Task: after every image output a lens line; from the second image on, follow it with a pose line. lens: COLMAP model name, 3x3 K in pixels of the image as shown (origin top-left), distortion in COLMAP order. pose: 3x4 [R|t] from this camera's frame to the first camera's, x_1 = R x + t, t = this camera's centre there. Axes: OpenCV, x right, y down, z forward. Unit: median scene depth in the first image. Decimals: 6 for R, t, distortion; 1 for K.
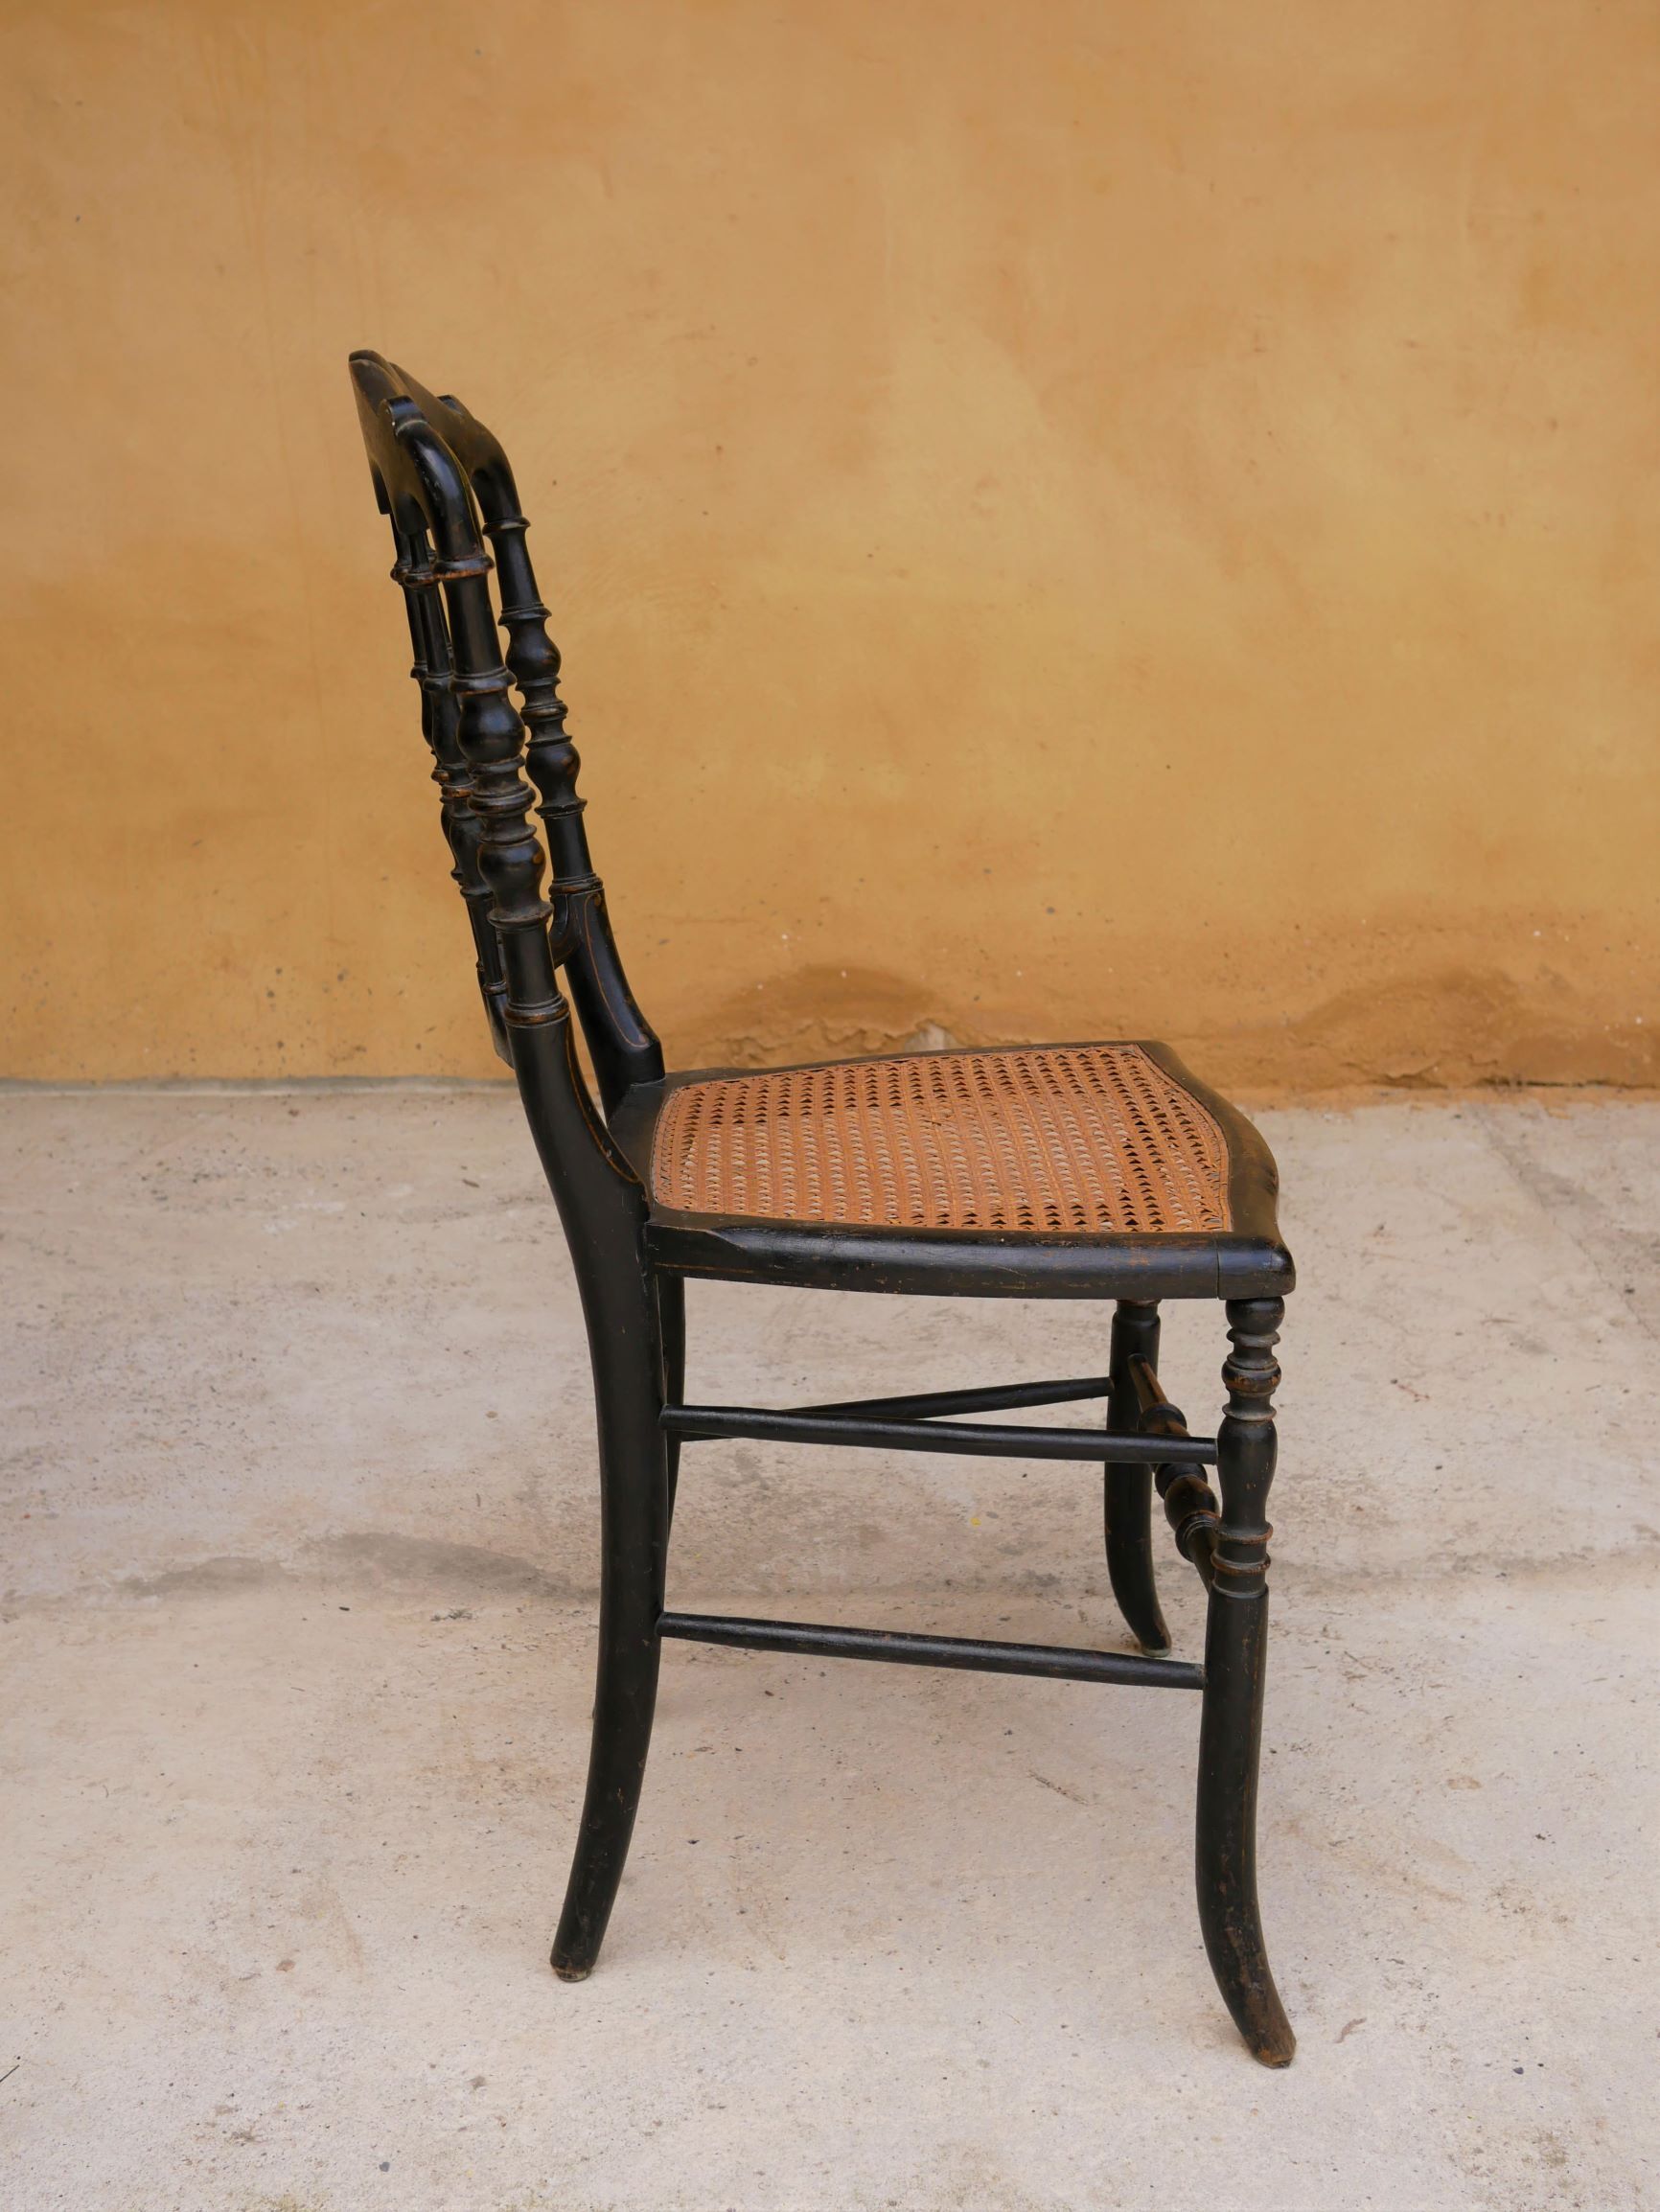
lens RADIAL K [[2619.4, 0, 817.6], [0, 2619.4, 1117.0], [0, 0, 1]] dist [-0.014868, 0.000000]
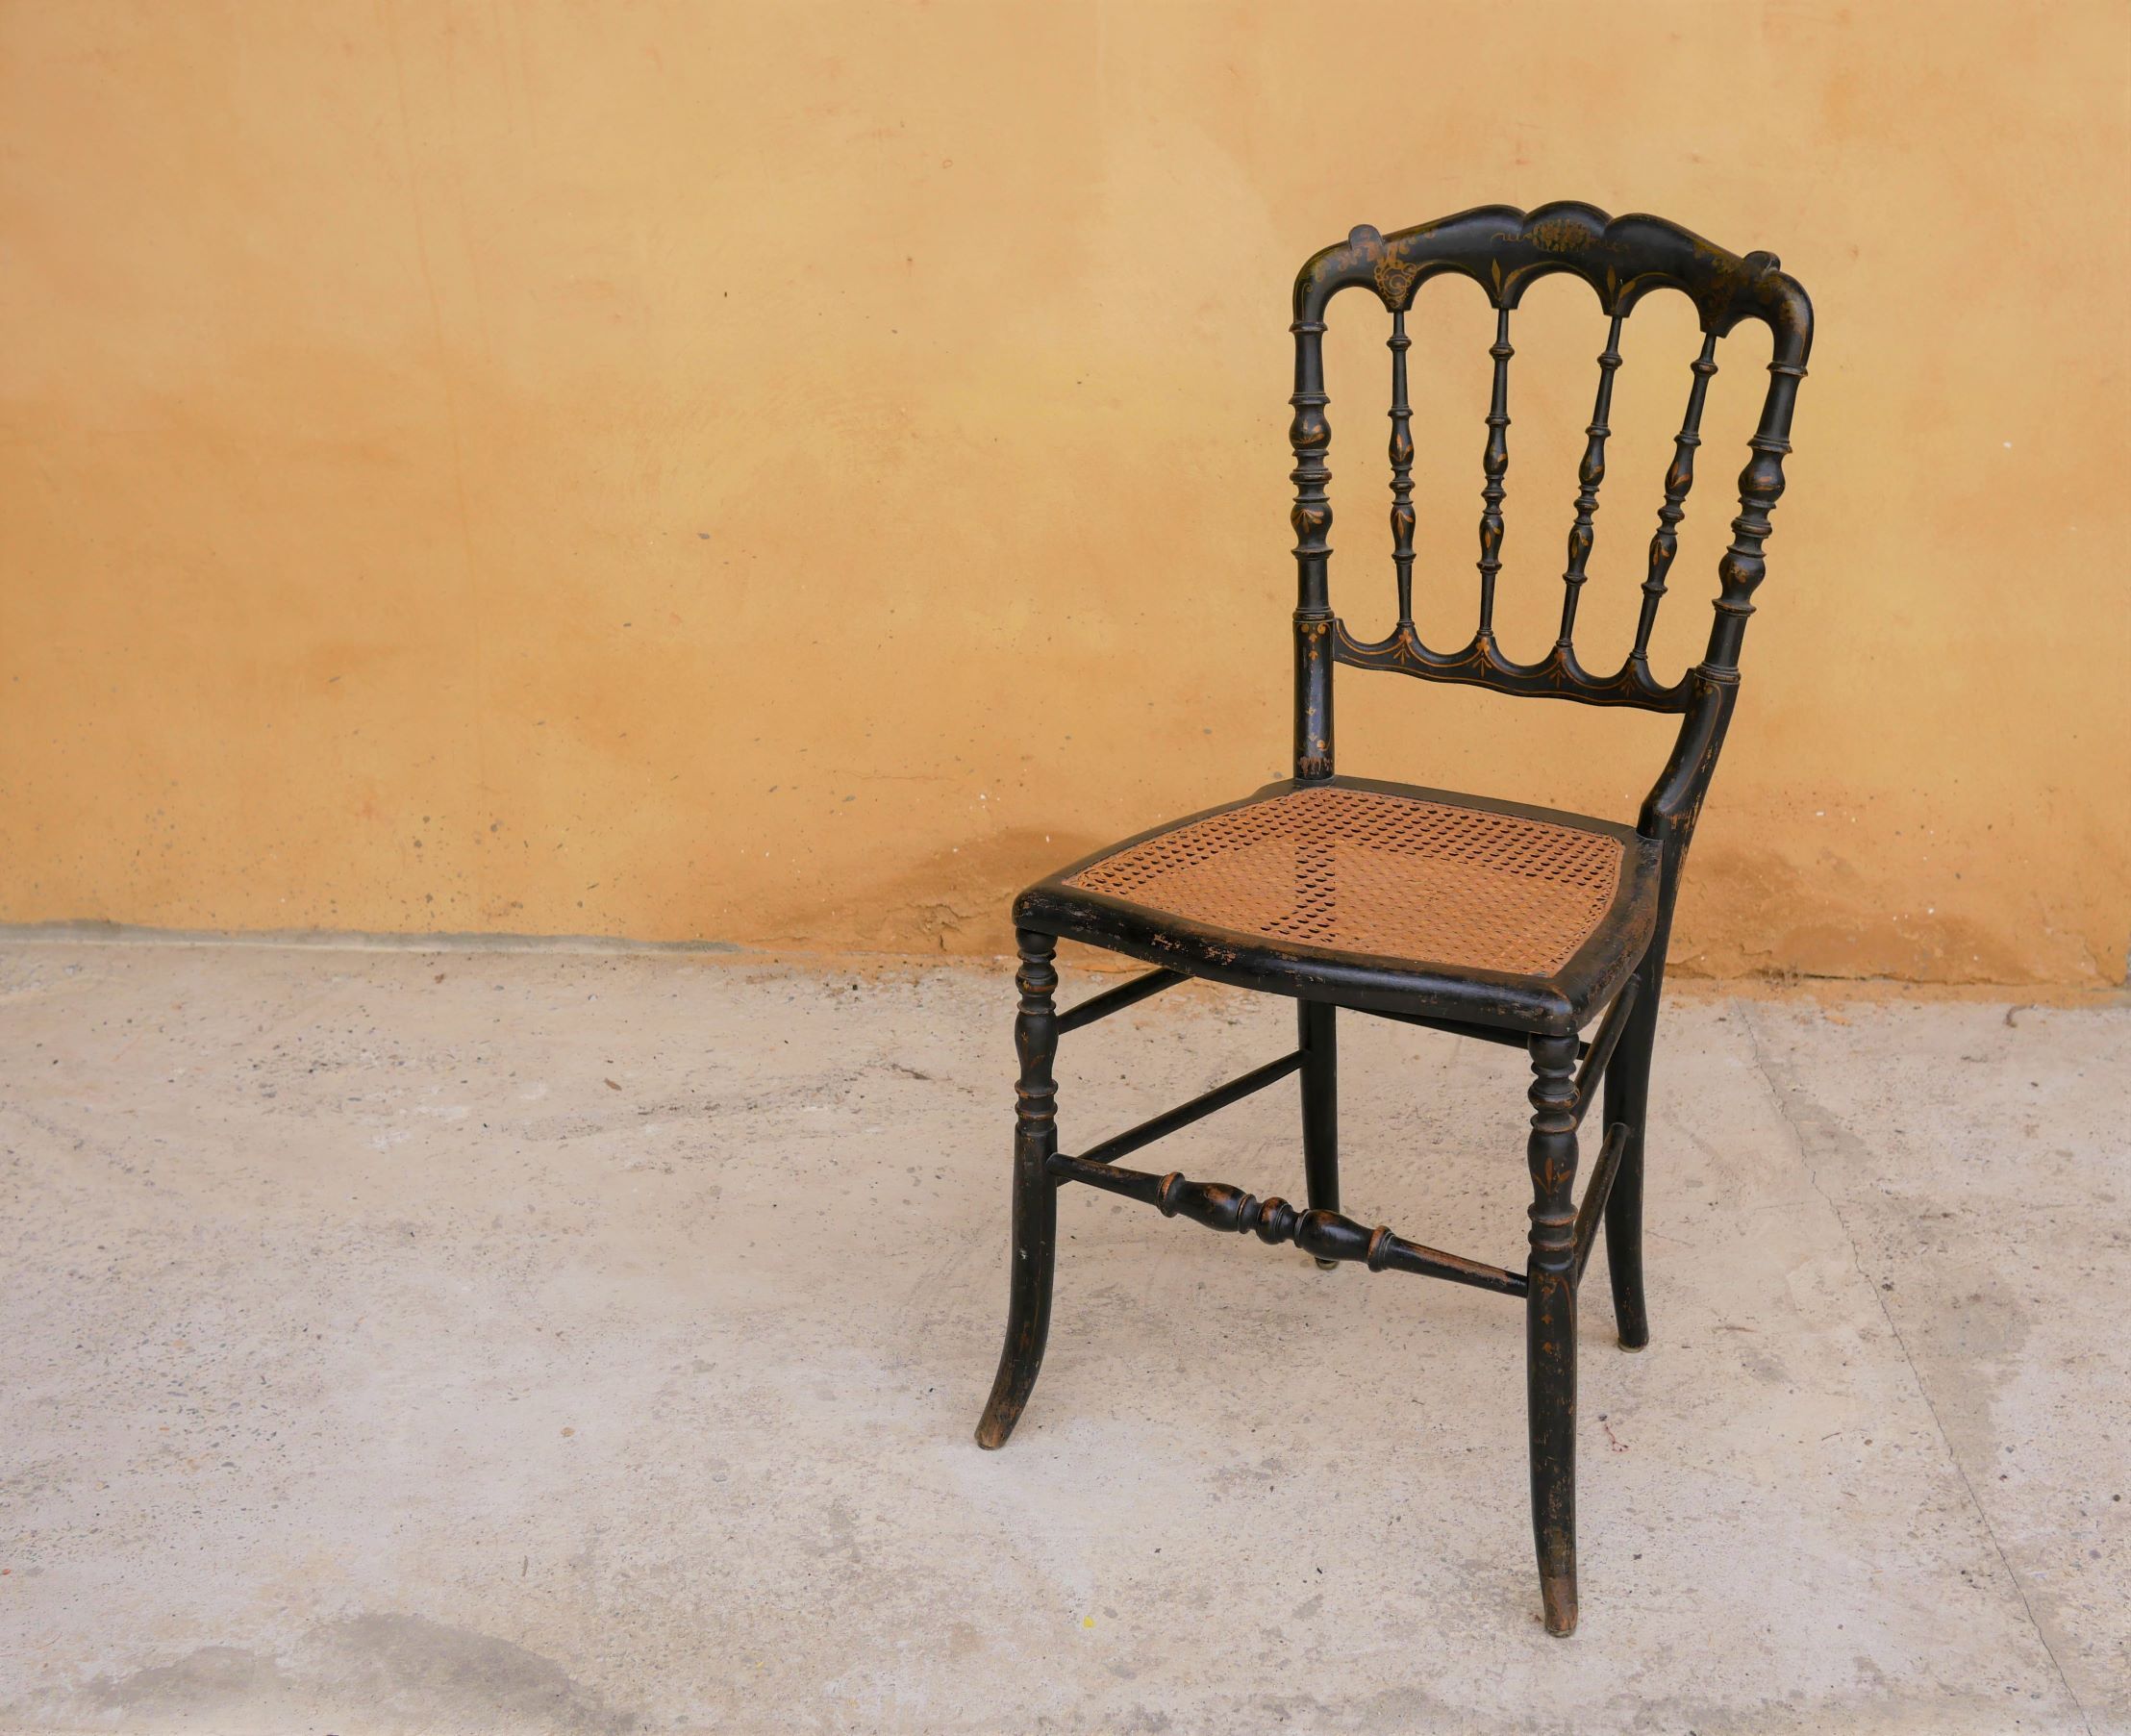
lens RADIAL K [[2598.4, 0, 1135.7], [0, 2598.4, 855.7], [0, 0, 1]] dist [-0.012683, 0.000000]
pose [[0.999552, 0.024666, -0.016937, 0.067692], [-0.023848, 0.998612, 0.046954, -0.111199], [0.018072, -0.046529, 0.998753, 0.128645]]
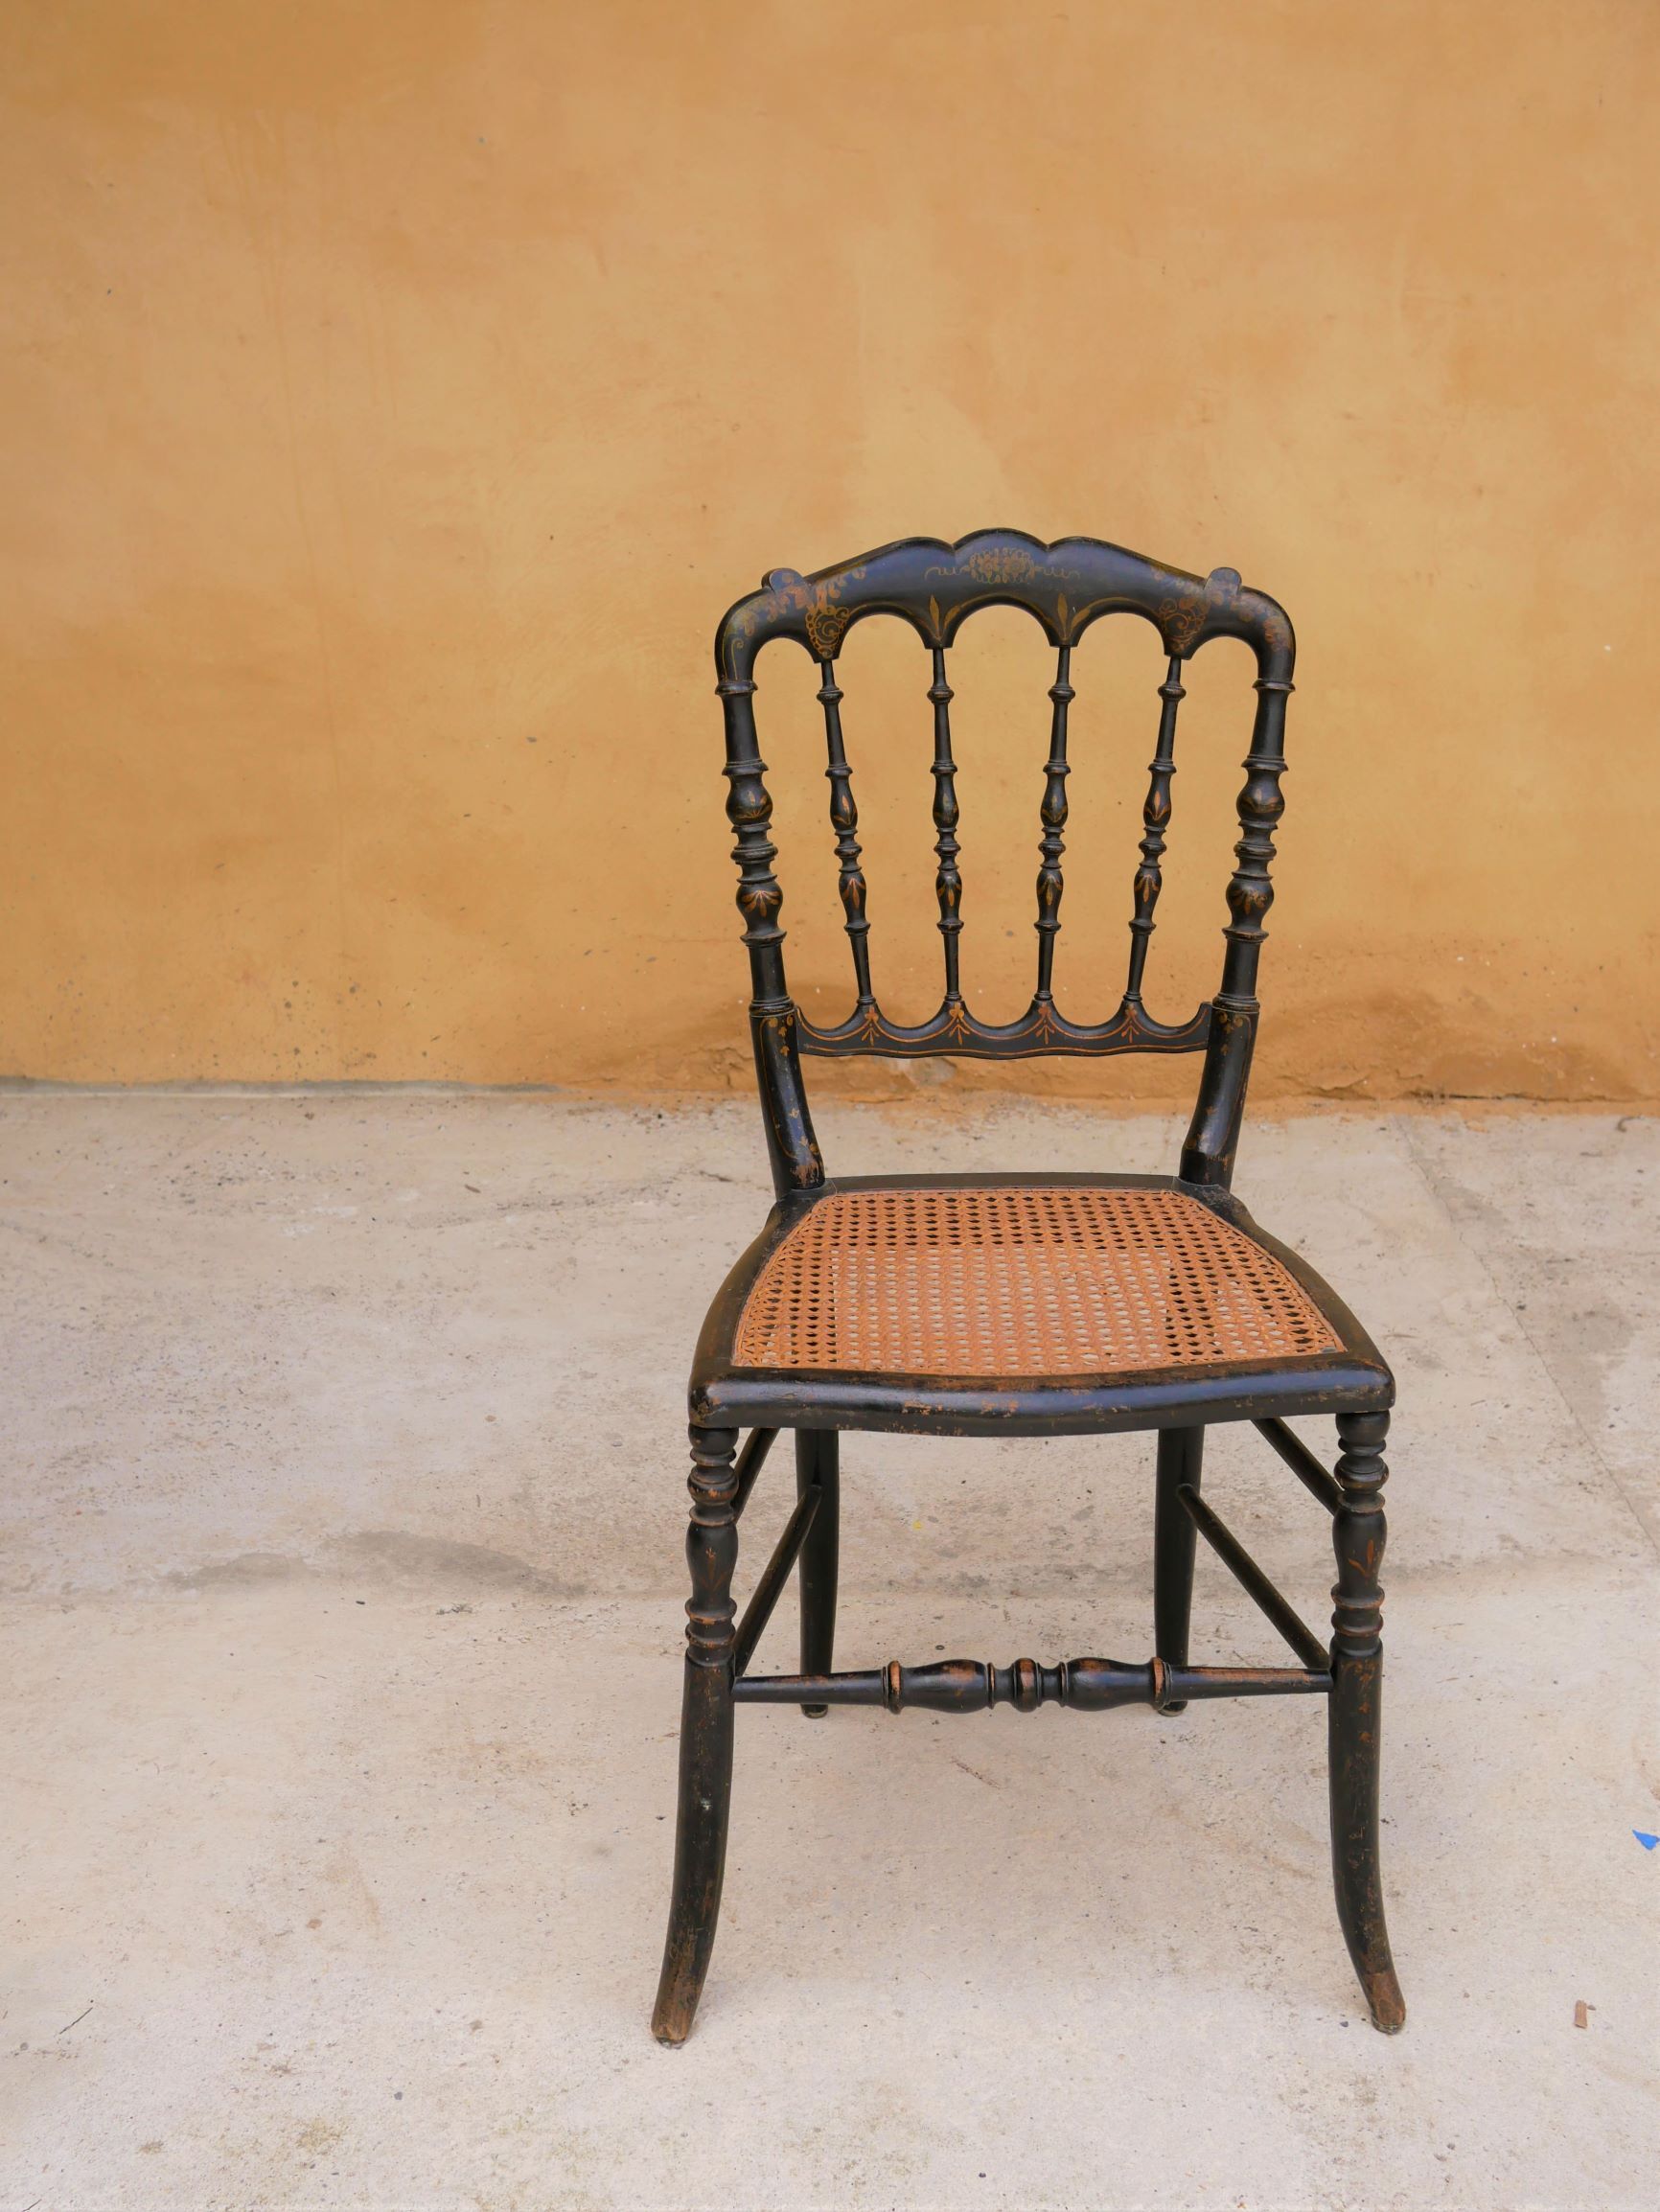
lens RADIAL K [[2619.4, 0, 811.8], [0, 2619.4, 1125.8], [0, 0, 1]] dist [-0.014868, 0.000000]
pose [[0.999966, 0.007775, -0.002817, 0.013272], [-0.007659, 0.999210, 0.038998, -0.049903], [0.003118, -0.038975, 0.999235, -0.099636]]
